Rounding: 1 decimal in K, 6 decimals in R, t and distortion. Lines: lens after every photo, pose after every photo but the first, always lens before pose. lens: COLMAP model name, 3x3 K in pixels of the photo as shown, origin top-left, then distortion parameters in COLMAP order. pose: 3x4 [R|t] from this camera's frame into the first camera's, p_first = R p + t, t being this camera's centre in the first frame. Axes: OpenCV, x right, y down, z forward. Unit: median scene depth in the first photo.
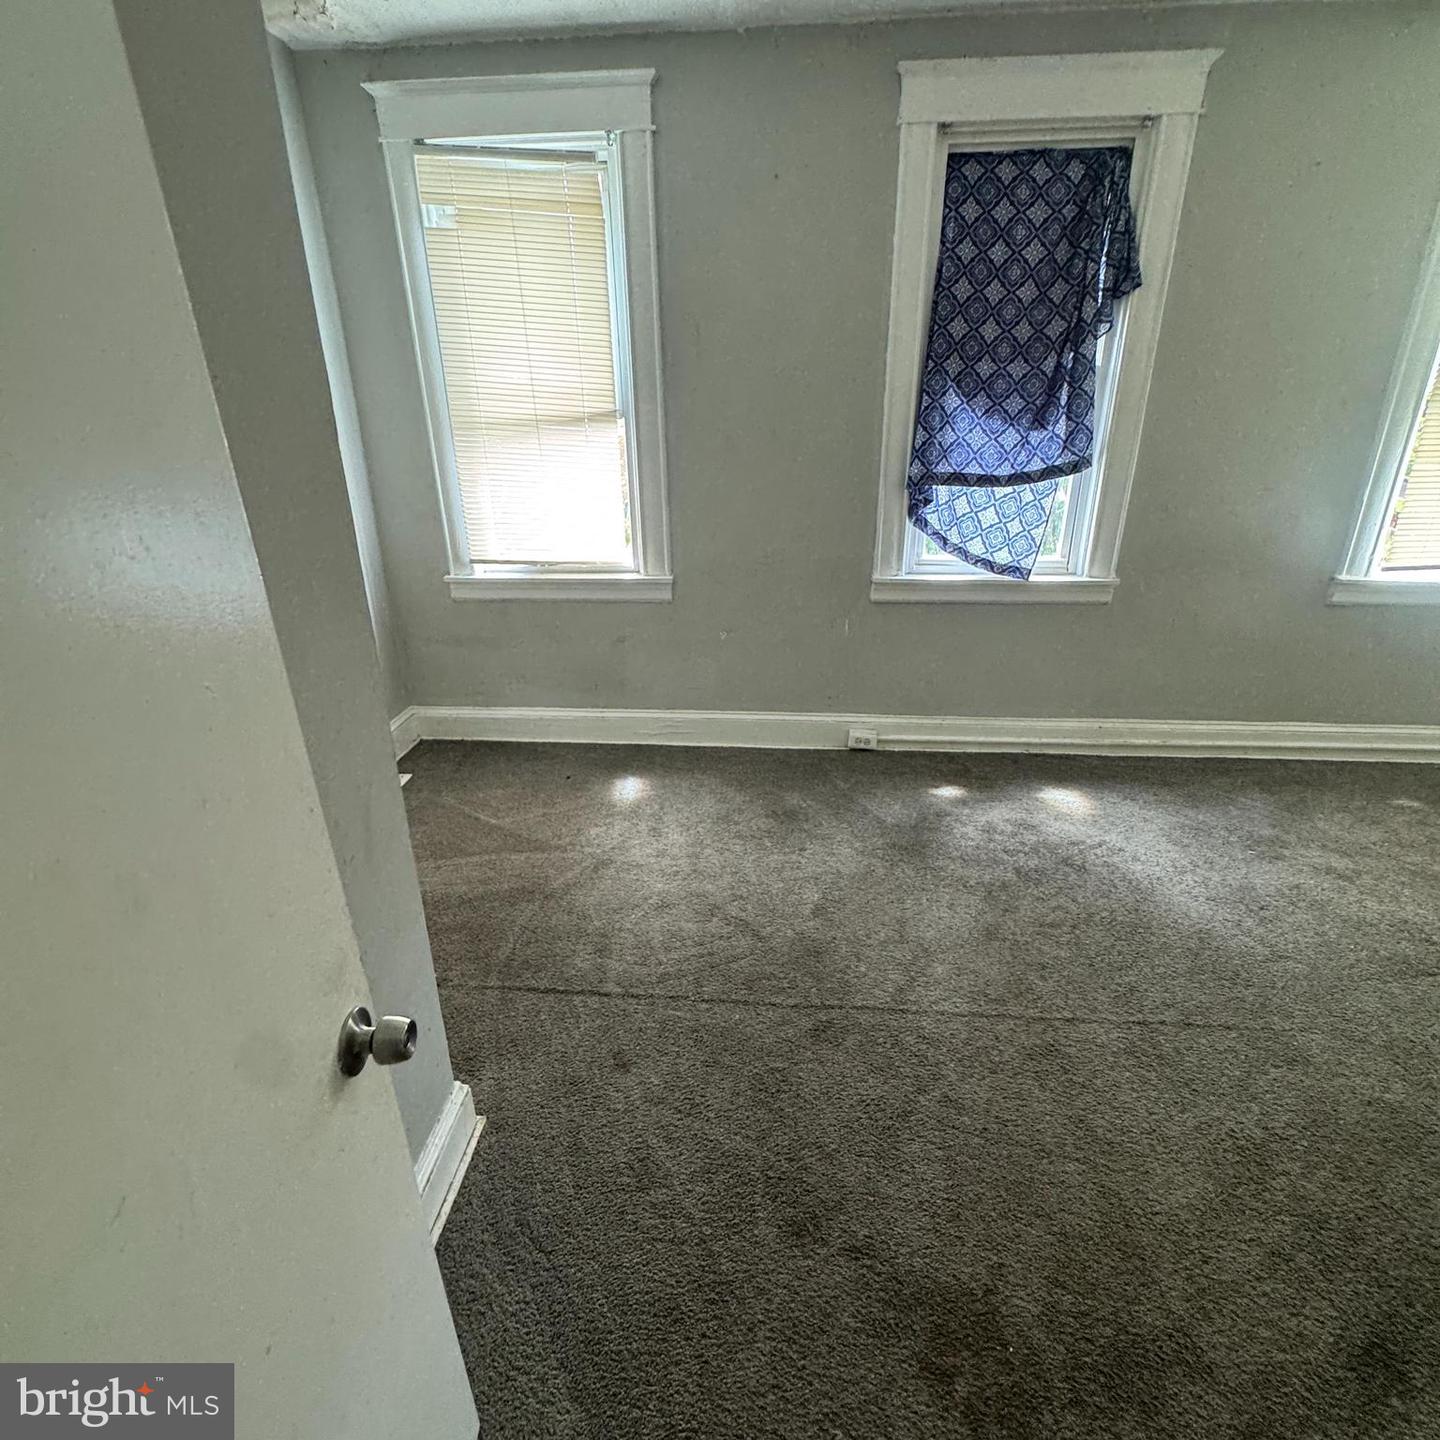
lens RADIAL K [[771.7, 0, 718.9], [0, 771.7, 729.5], [0, 0, 1]] dist [-0.005194, 0.000493]
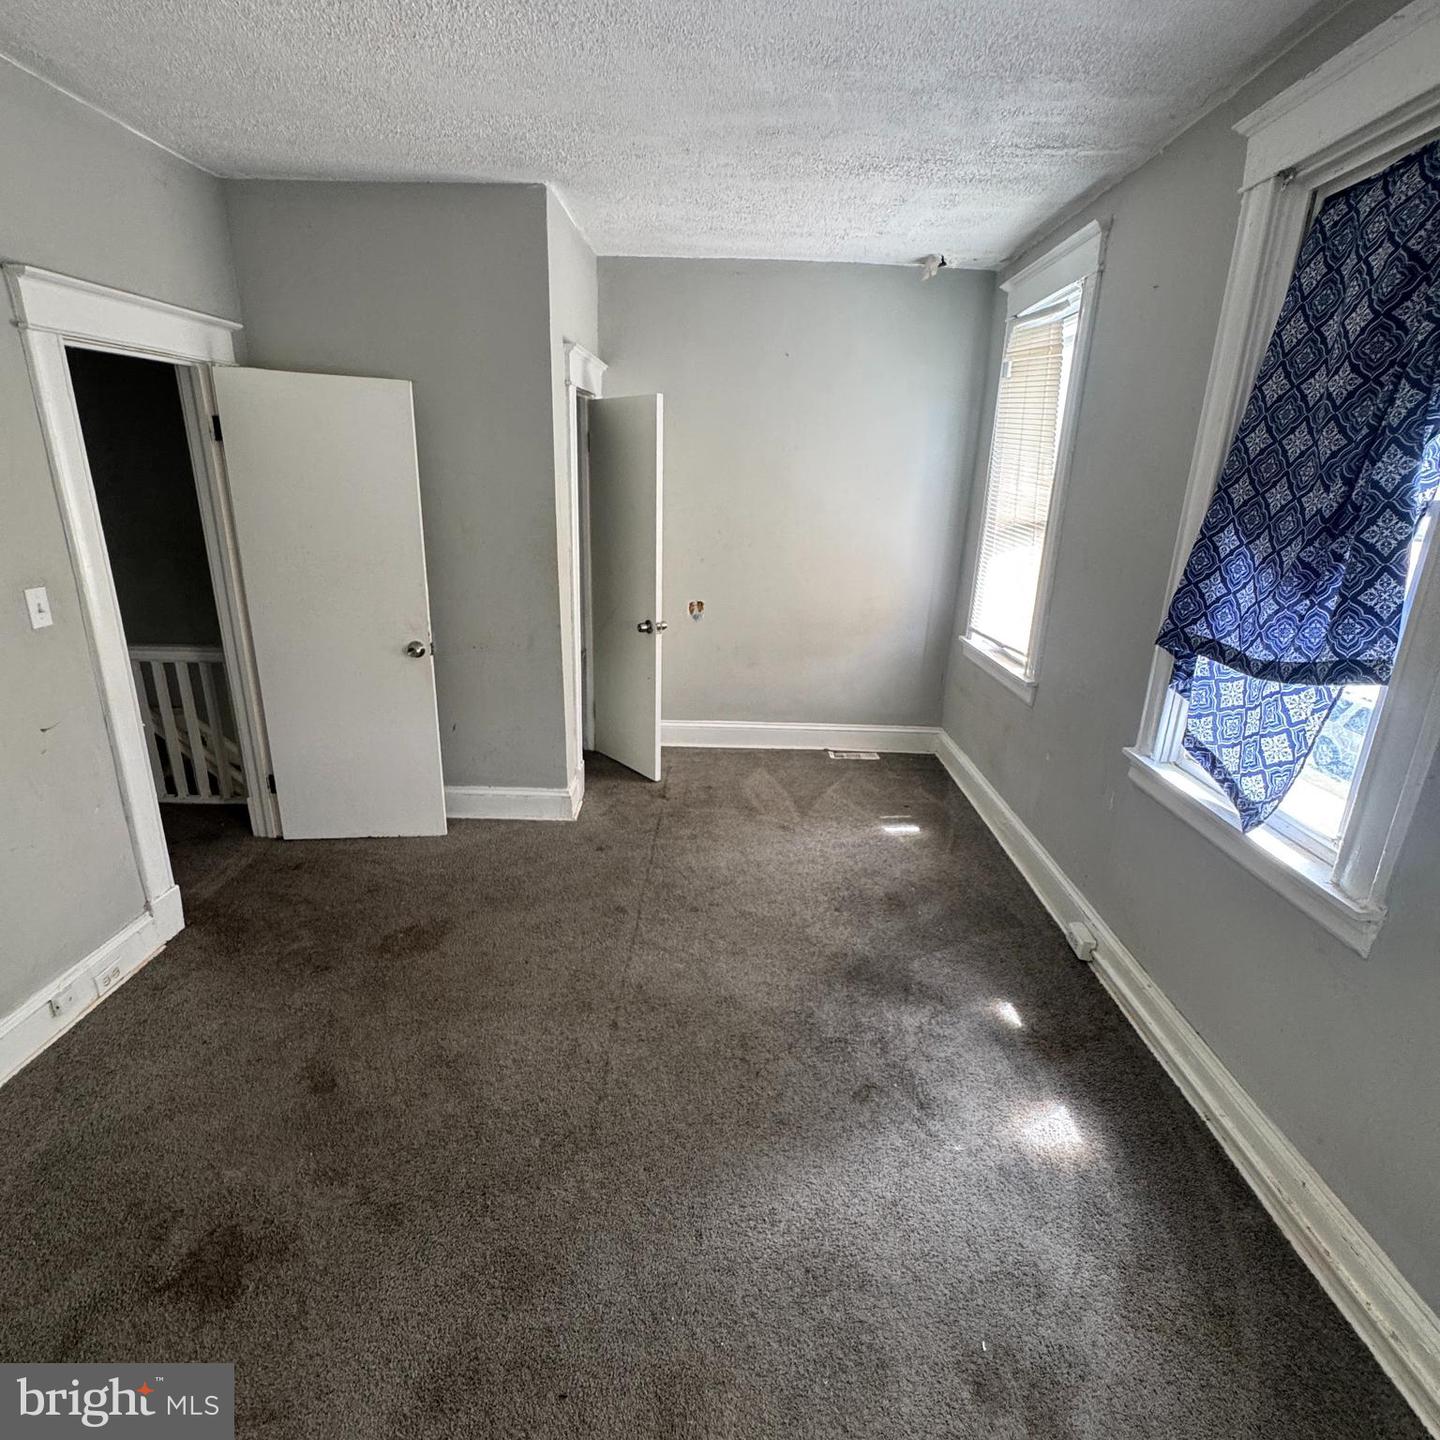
lens RADIAL K [[771.7, 0, 724.6], [0, 771.7, 732.2], [0, 0, 1]] dist [-0.005194, 0.000493]
pose [[0.066465, 0.325490, -0.943207, 0.971568], [-0.416321, 0.868127, 0.270244, -0.271192], [0.906785, 0.374715, 0.193208, 0.512014]]
